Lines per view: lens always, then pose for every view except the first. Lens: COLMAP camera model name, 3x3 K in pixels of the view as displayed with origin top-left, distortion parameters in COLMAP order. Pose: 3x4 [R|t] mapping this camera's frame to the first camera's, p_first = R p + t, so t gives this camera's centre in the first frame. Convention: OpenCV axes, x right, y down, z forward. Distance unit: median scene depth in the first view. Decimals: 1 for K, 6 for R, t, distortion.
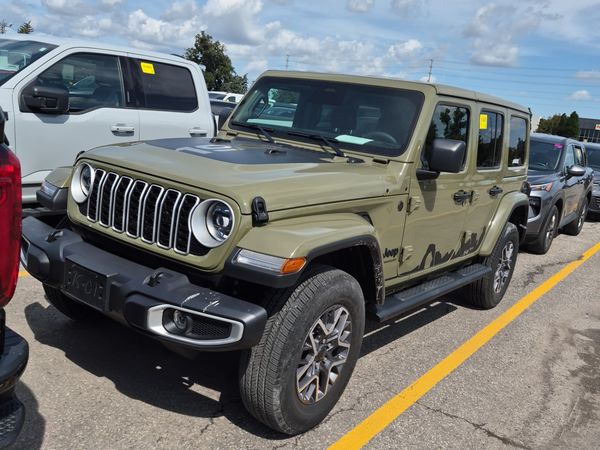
lens RADIAL K [[607.9, 0, 301.6], [0, 607.9, 226.4], [0, 0, 1]] dist [0.082502, 0.000000]
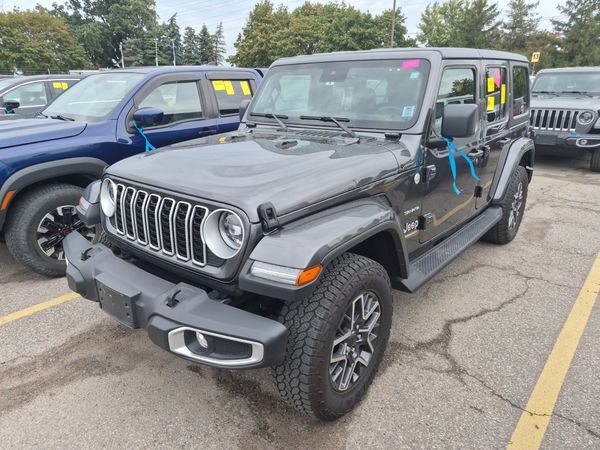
lens RADIAL K [[452.8, 0, 295.9], [0, 452.8, 222.5], [0, 0, 1]] dist [0.068205, -0.084323]
pose [[0.987968, -0.115022, -0.103392, 0.040649], [0.125575, 0.986815, 0.102117, -0.075461], [0.090283, -0.113872, 0.989385, 0.270432]]
